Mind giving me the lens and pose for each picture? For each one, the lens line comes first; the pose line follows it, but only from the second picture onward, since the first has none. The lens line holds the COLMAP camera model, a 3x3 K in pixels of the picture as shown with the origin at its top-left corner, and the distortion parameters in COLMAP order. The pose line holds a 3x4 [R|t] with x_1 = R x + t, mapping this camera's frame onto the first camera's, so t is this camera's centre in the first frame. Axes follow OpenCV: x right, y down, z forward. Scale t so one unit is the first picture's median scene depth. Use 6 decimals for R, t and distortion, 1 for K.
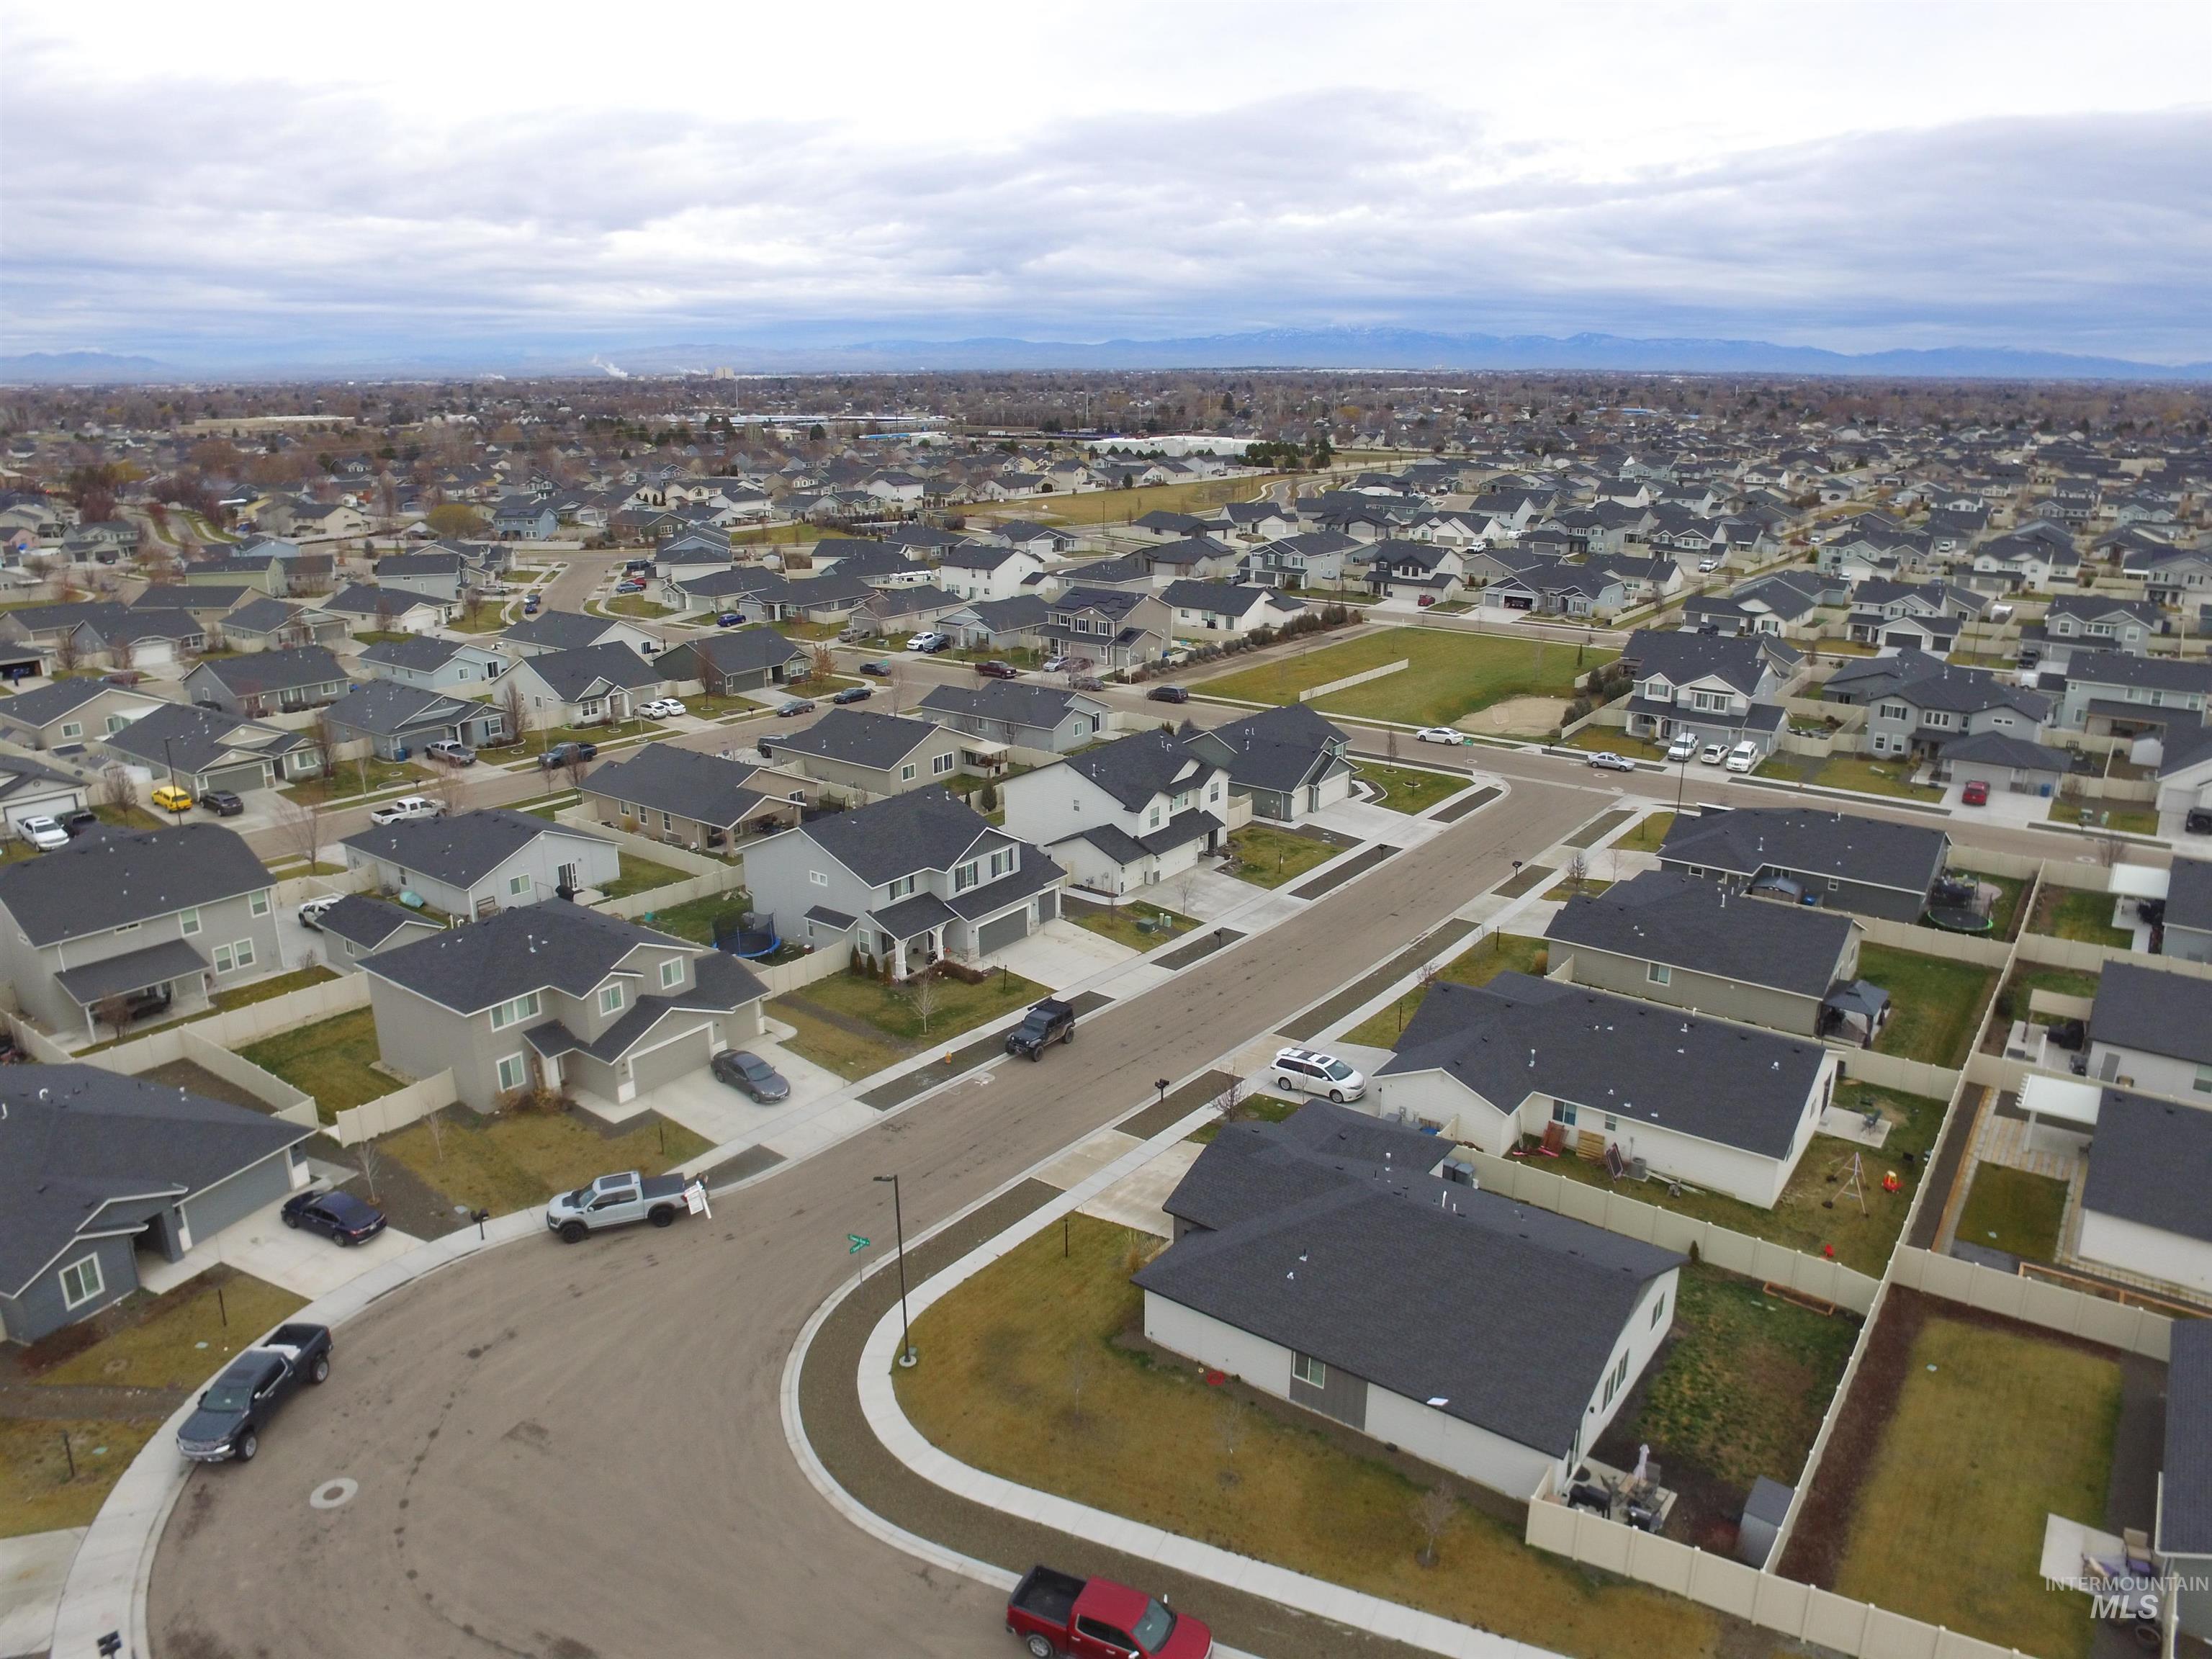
lens RADIAL K [[1501.2, 0, 1143.5], [0, 1501.2, 801.0], [0, 0, 1]] dist [-0.123362, 0.089903]
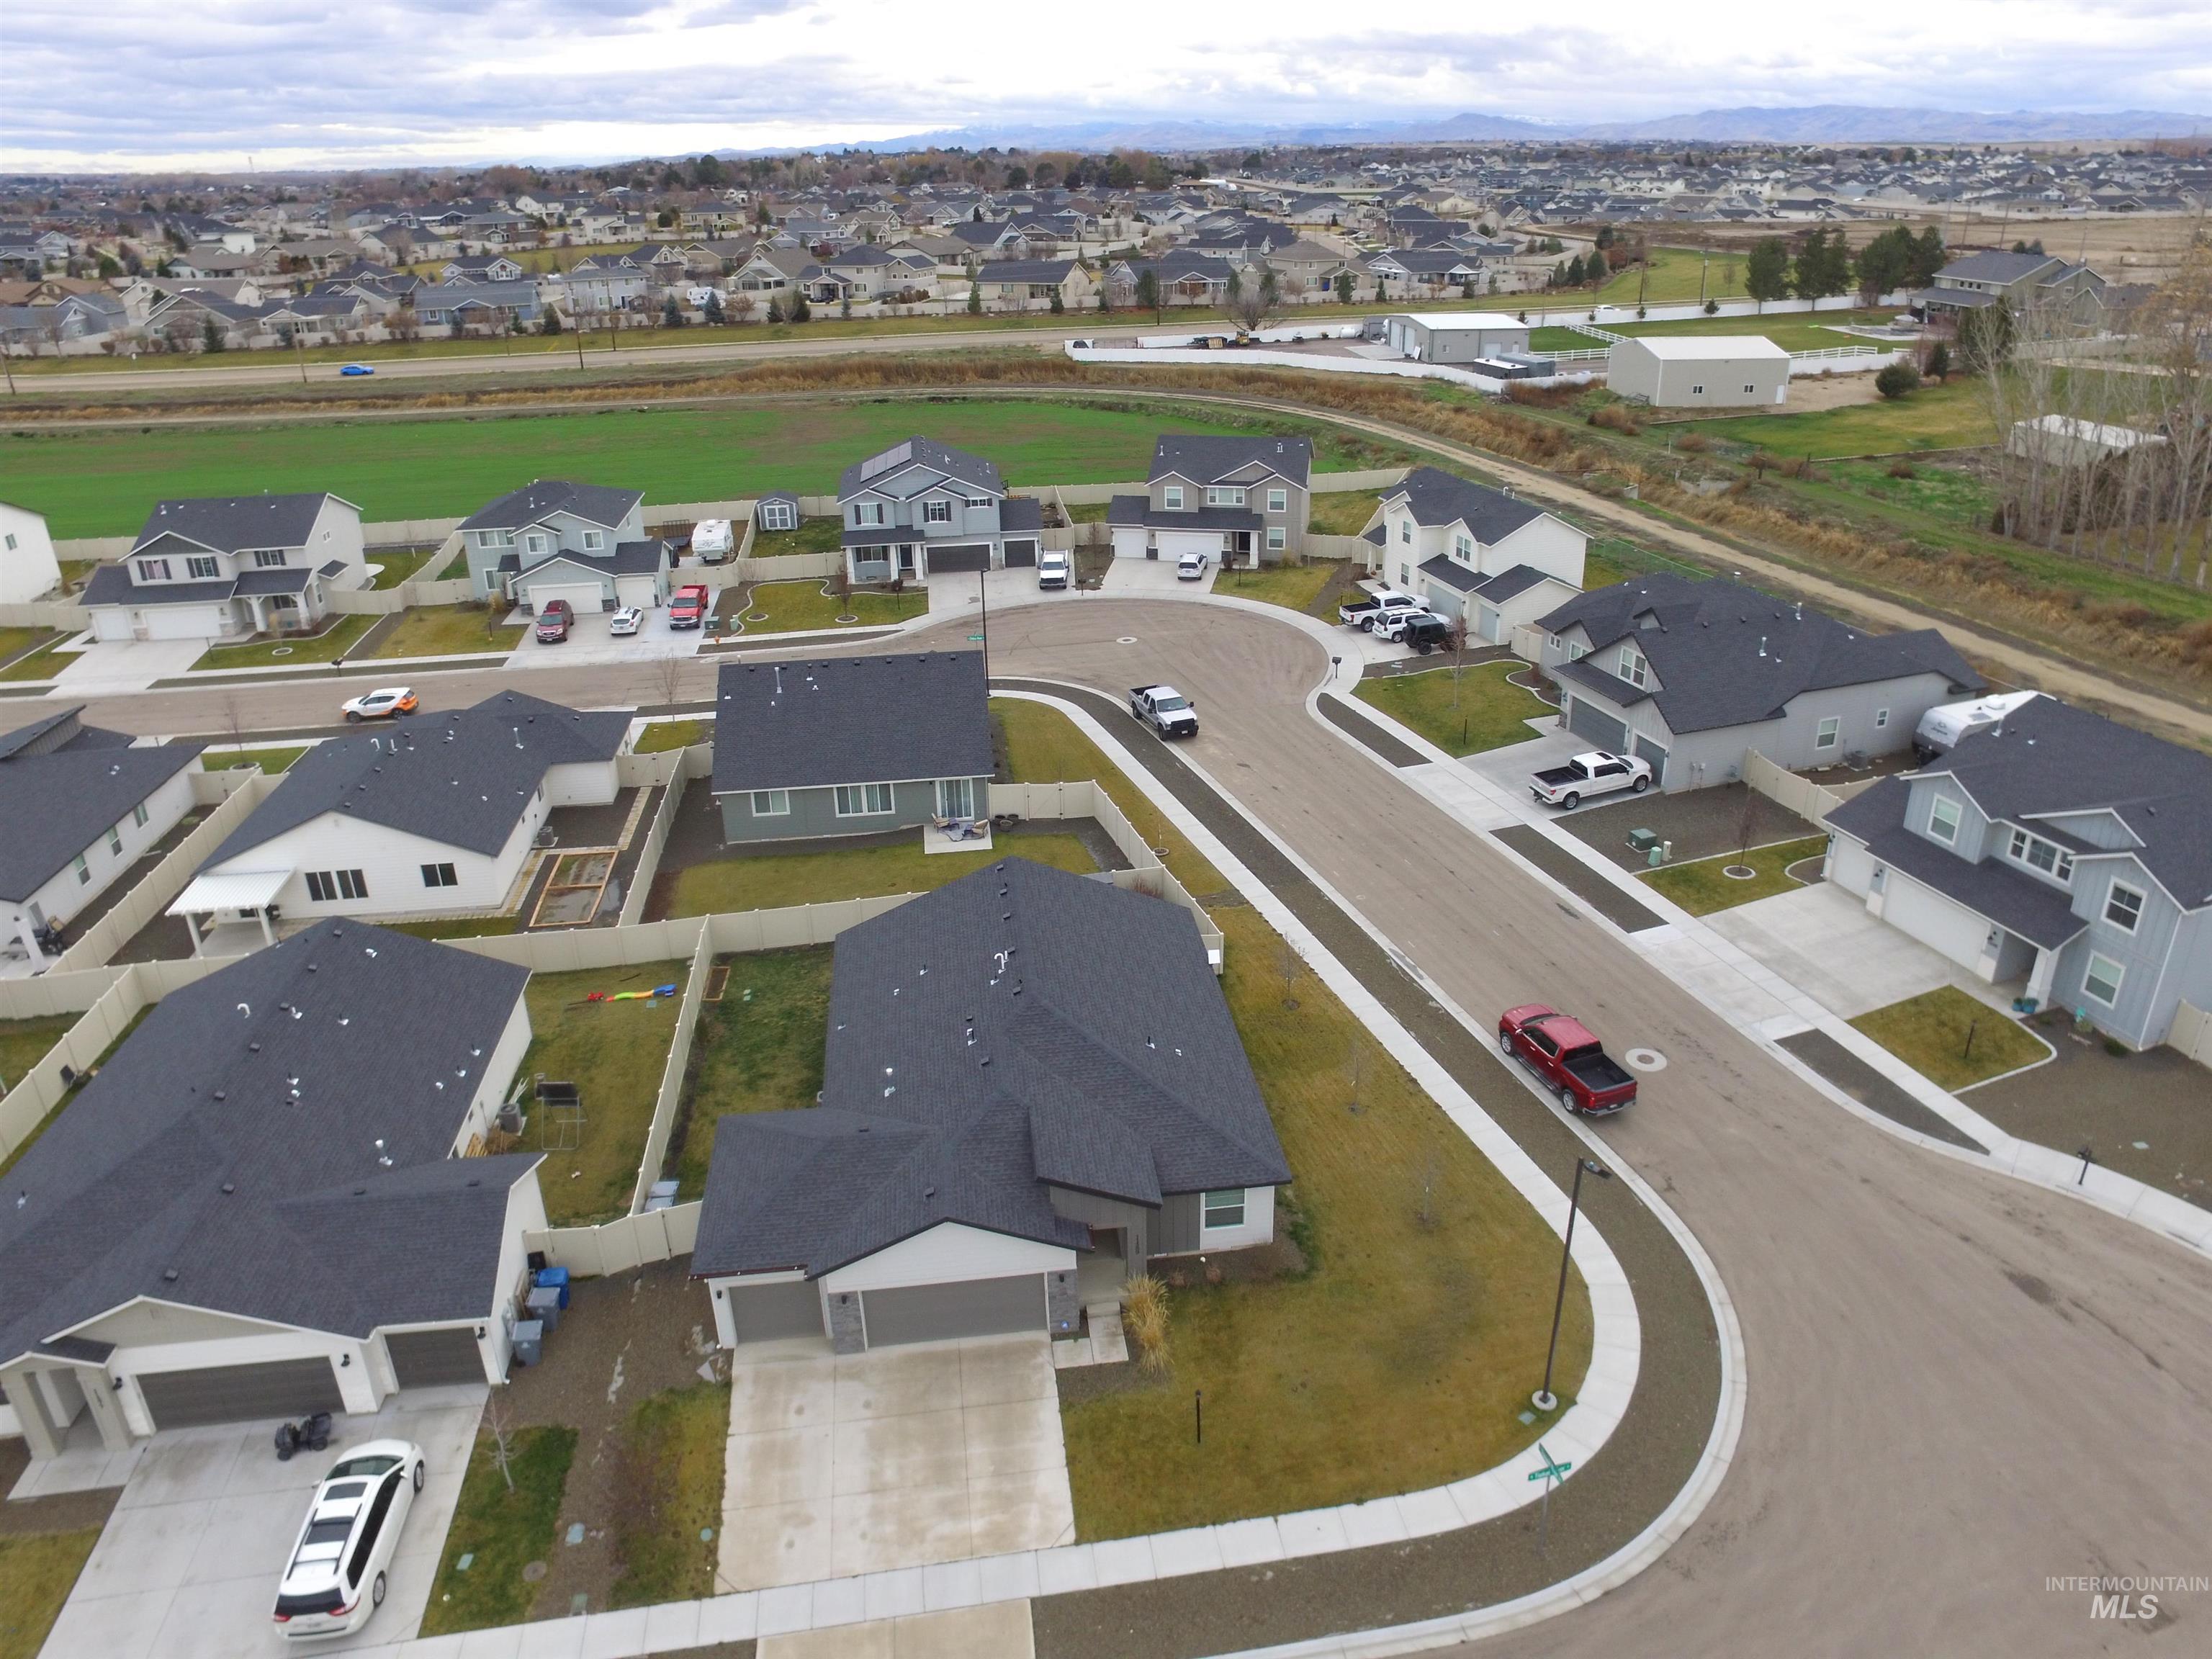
lens RADIAL K [[1501.2, 0, 1143.5], [0, 1501.2, 801.0], [0, 0, 1]] dist [-0.123362, 0.089903]
pose [[-0.694707, -0.283729, 0.660969, -0.406389], [0.208822, 0.799783, 0.562797, -0.281228], [-0.688314, 0.529004, -0.496365, 1.323020]]
